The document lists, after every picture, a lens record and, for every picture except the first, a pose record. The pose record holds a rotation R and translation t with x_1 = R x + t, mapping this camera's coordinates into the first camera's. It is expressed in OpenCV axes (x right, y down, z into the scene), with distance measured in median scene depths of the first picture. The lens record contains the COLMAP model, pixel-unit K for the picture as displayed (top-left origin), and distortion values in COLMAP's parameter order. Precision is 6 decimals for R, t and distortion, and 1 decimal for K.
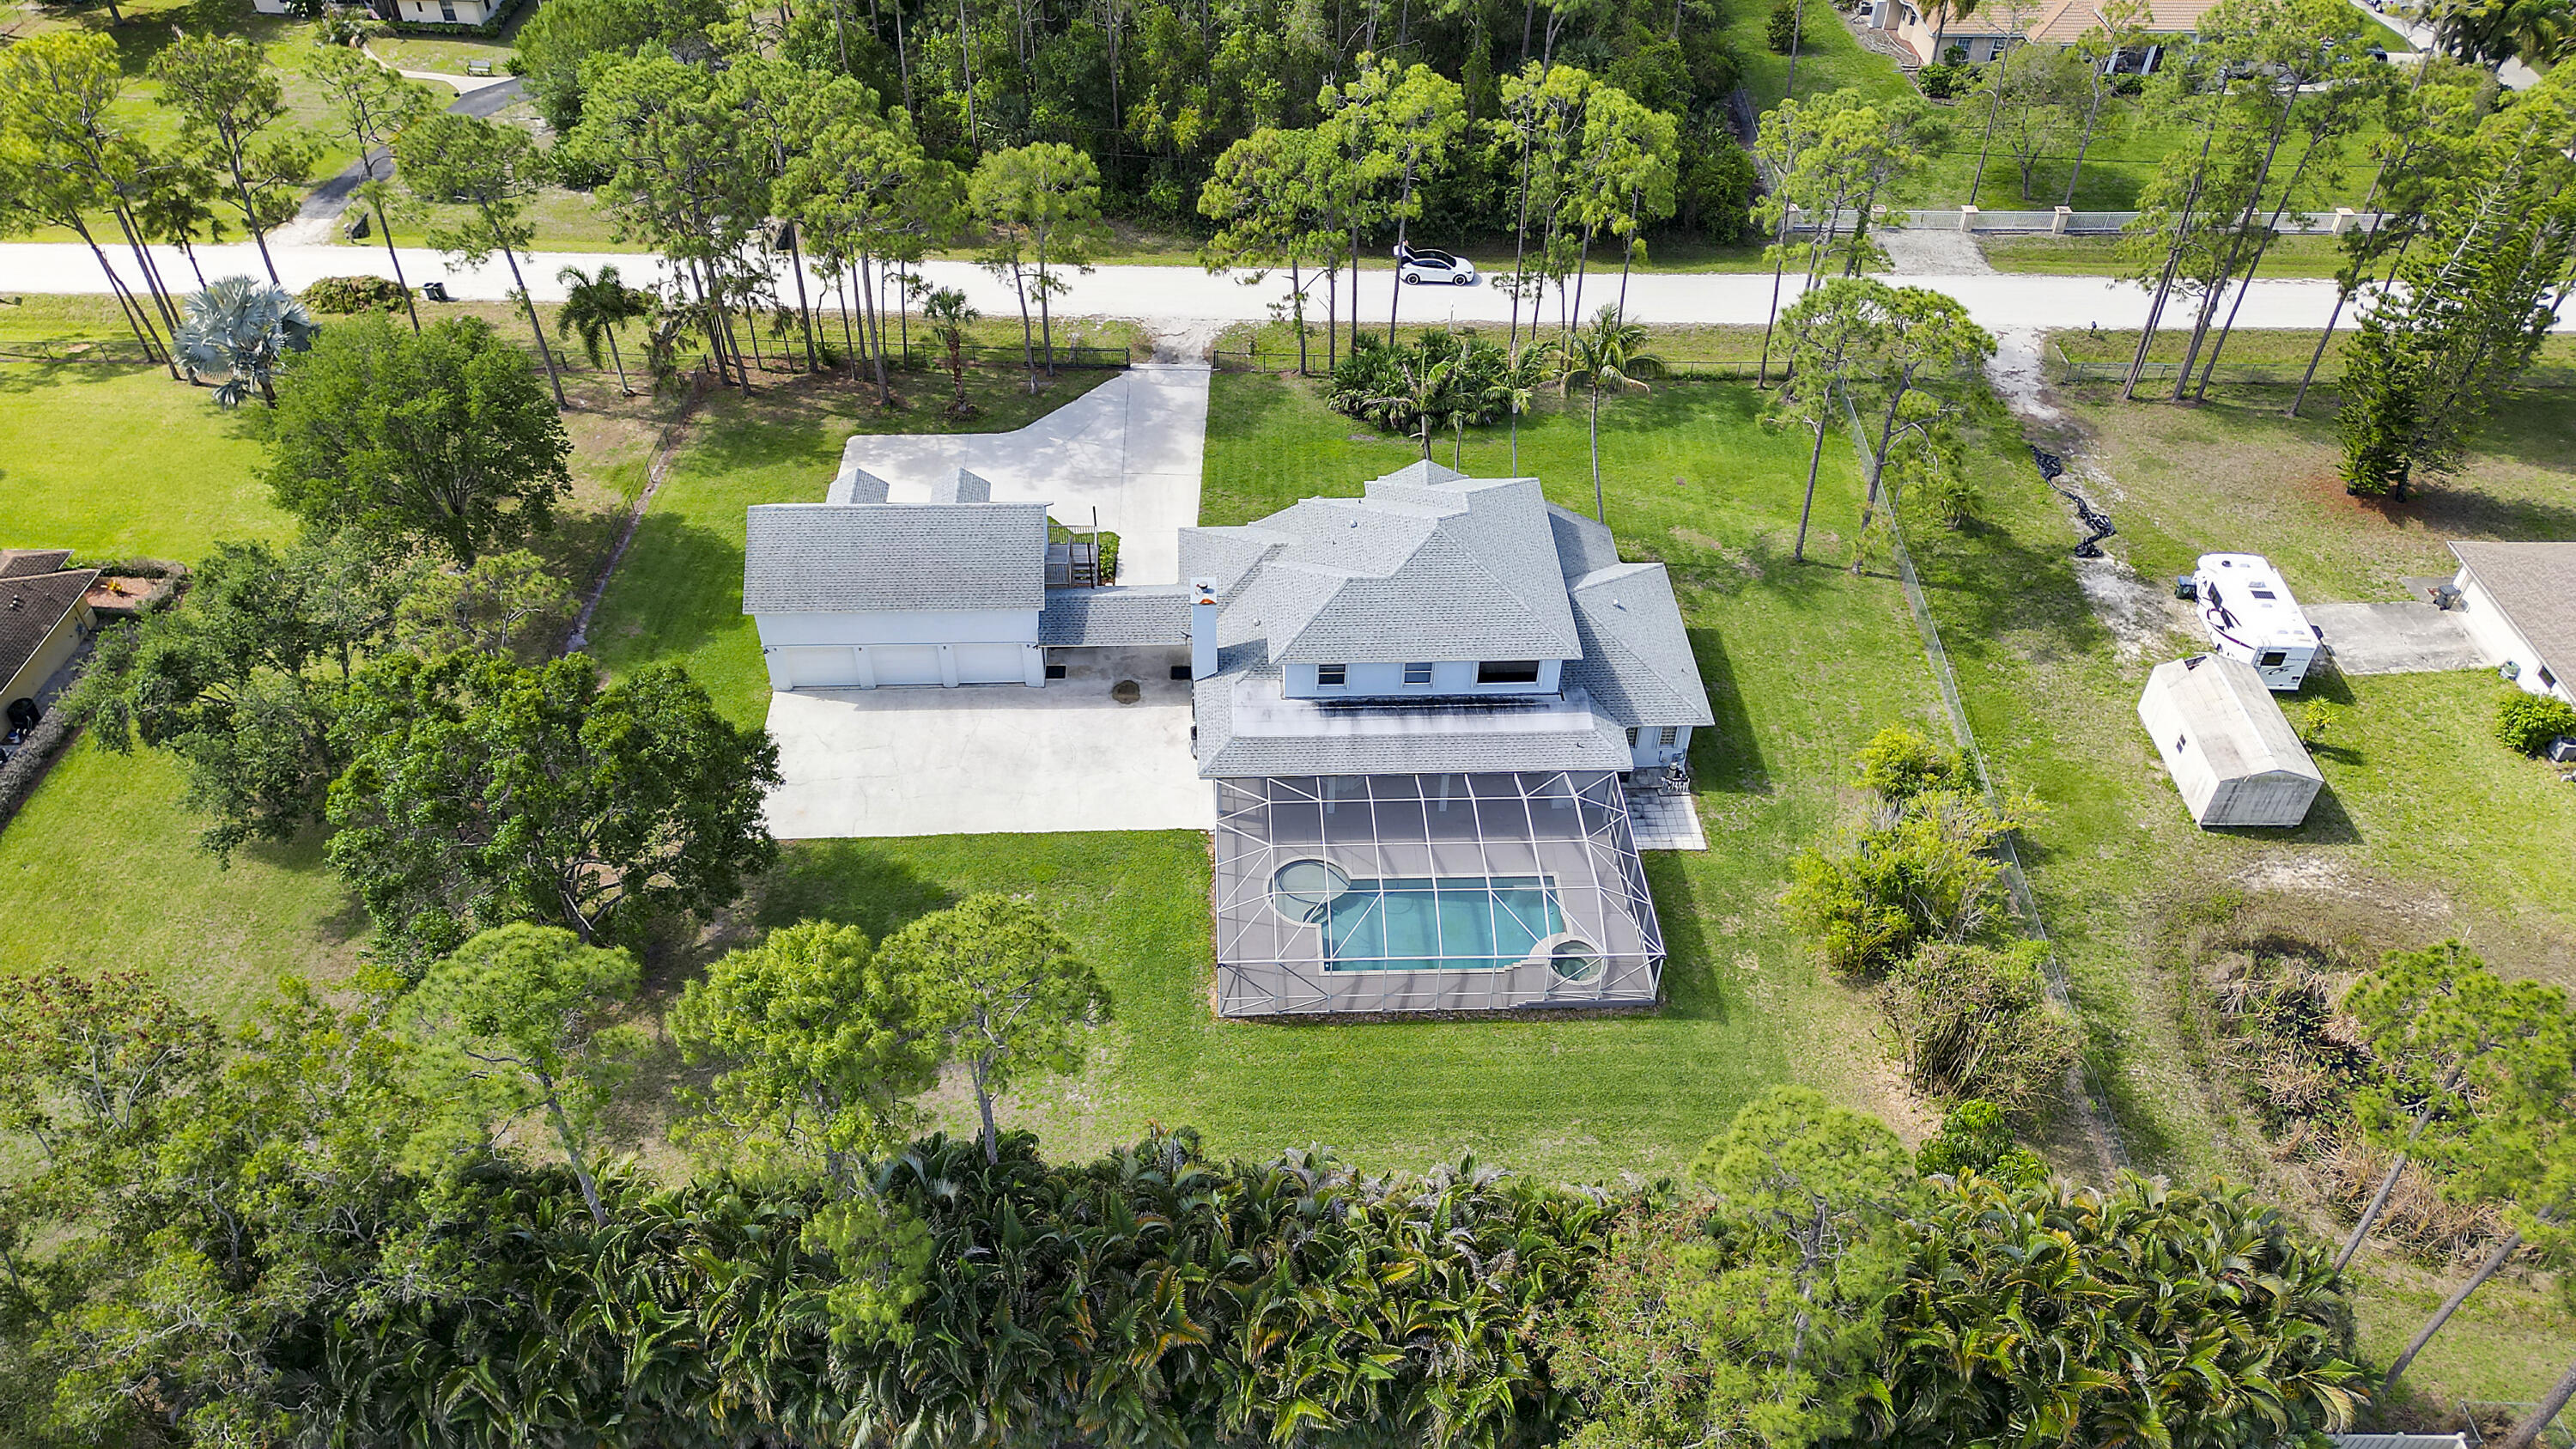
lens RADIAL K [[1851.4, 0, 1286.1], [0, 1851.4, 653.3], [0, 0, 1]] dist [0.066269, -0.002919]
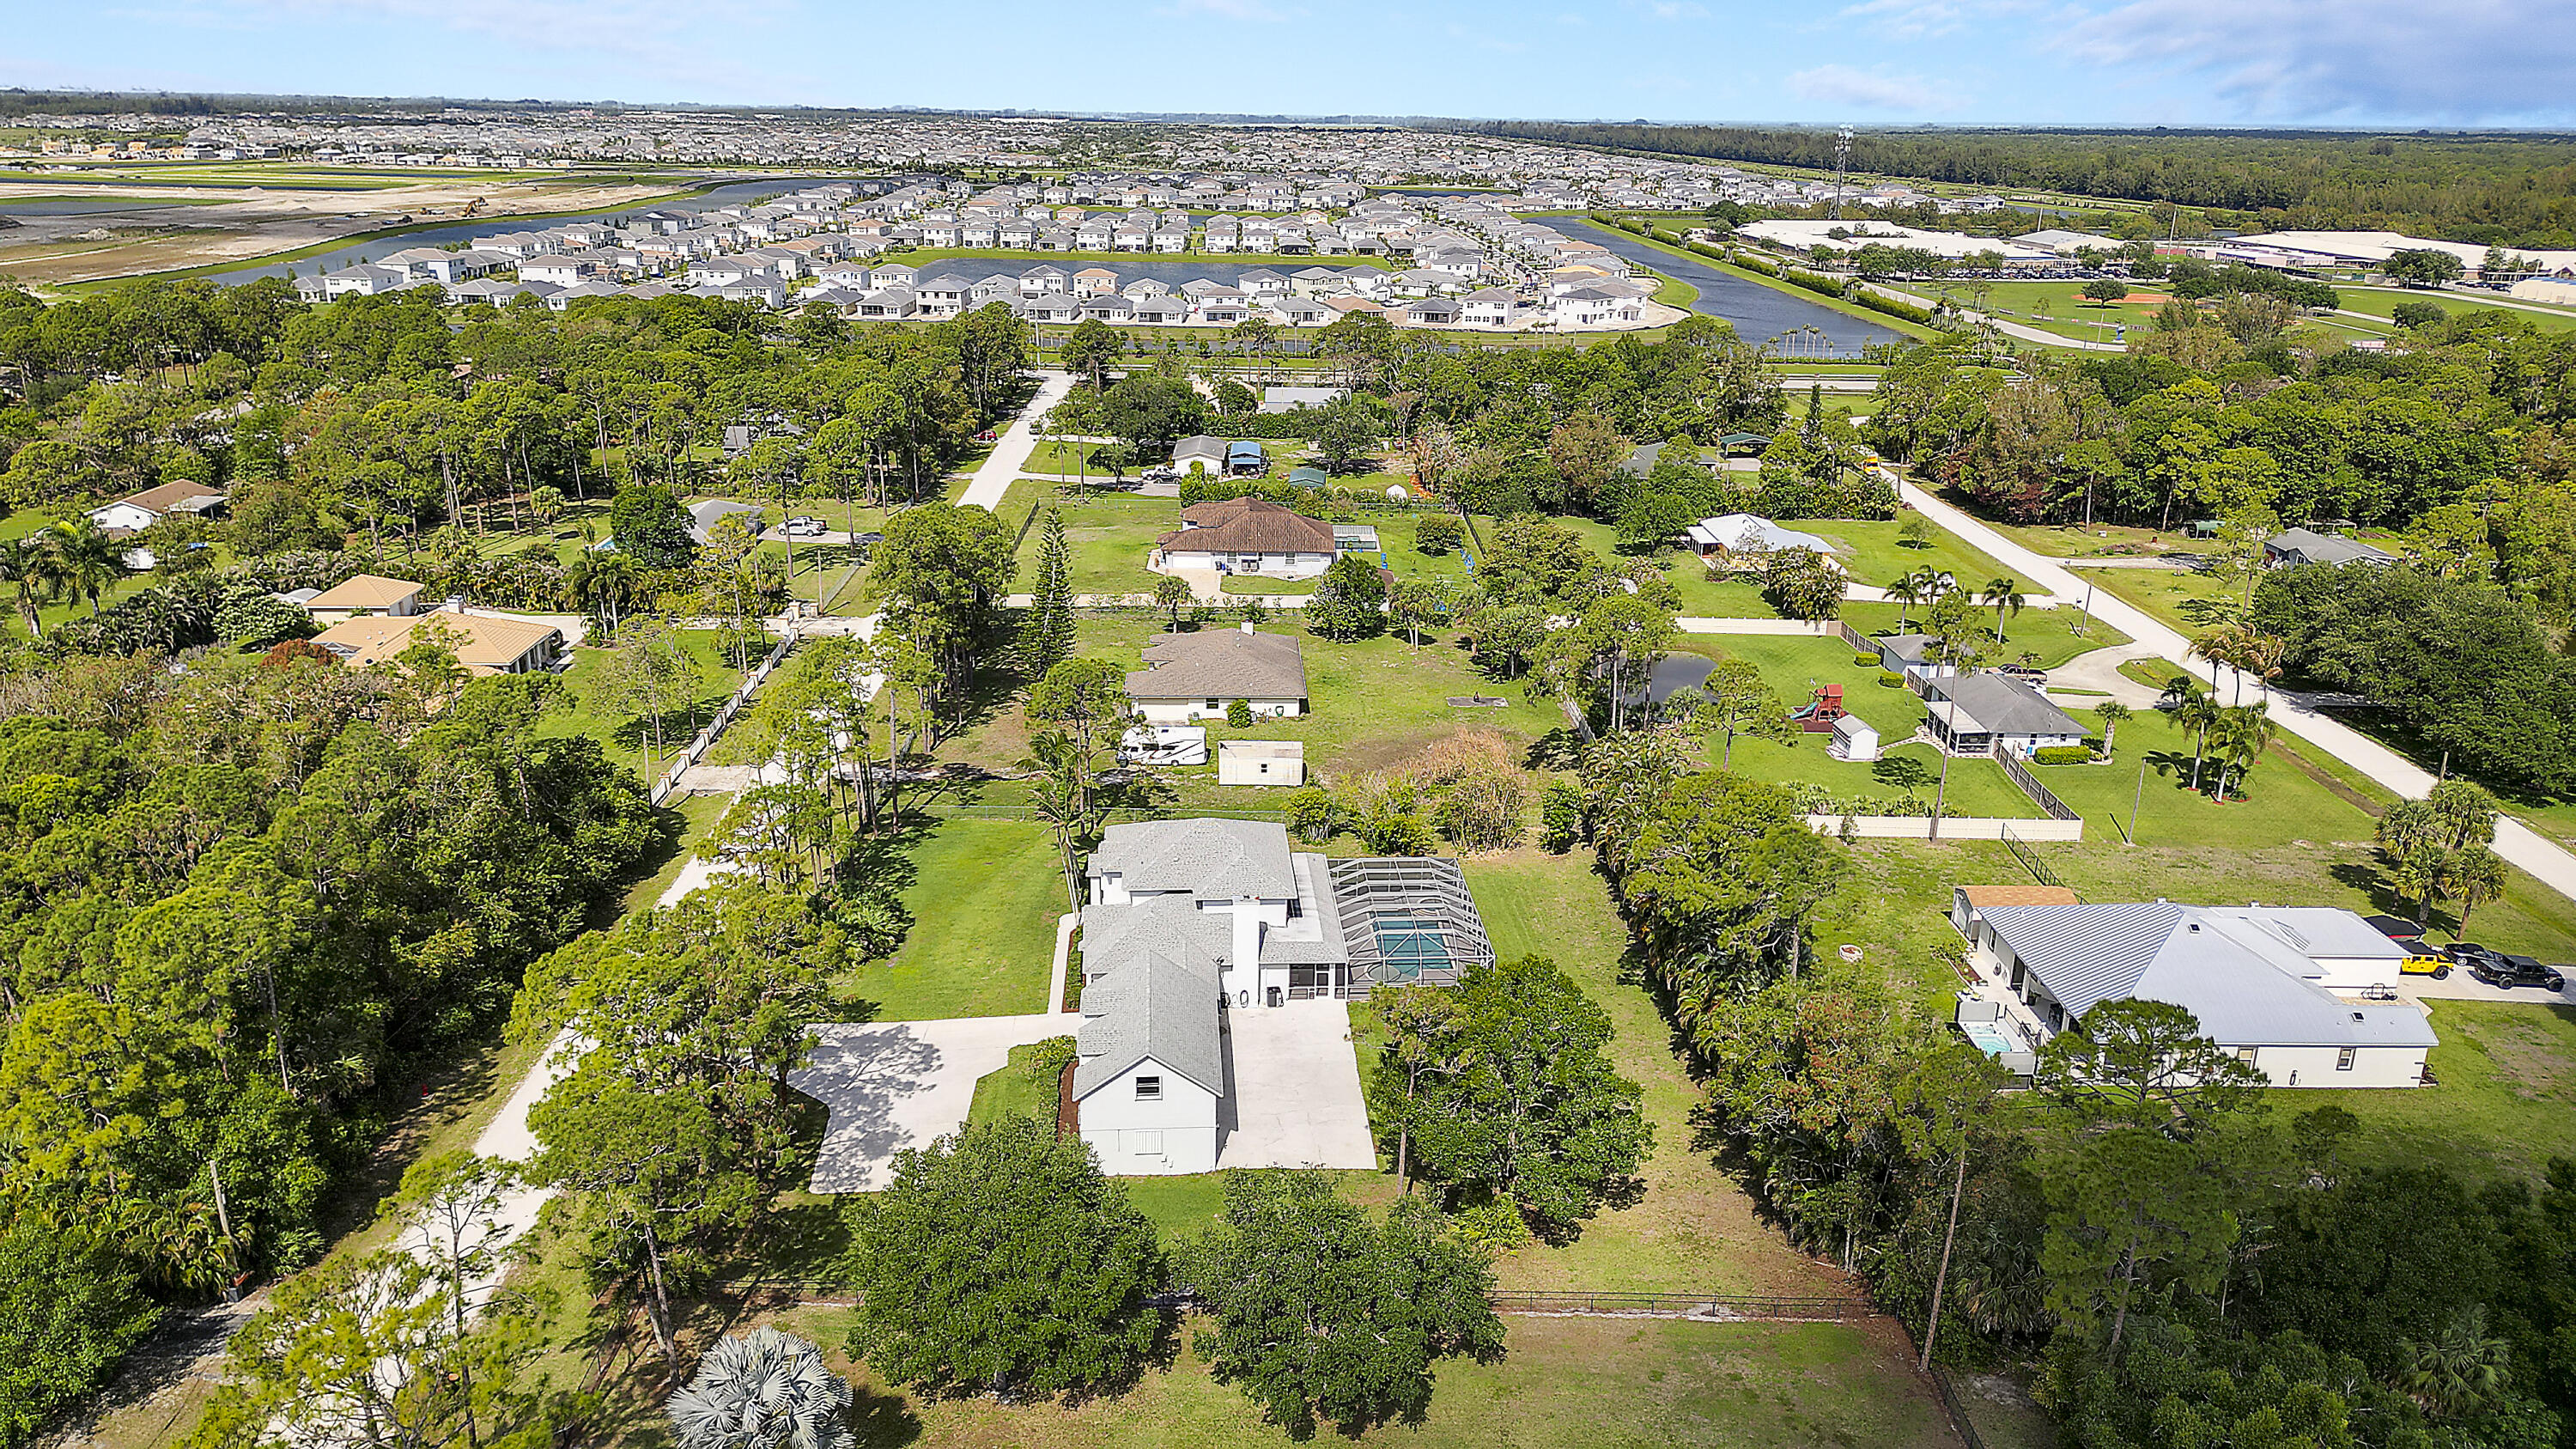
lens RADIAL K [[1800.7, 0, 1288.0], [0, 1800.7, 724.5], [0, 0, 1]] dist [0.072686, -0.070314]
pose [[-0.030692, -0.326997, 0.944527, -1.399074], [0.625178, 0.731030, 0.273399, -0.522225], [-0.779879, 0.598889, 0.181994, 0.619108]]
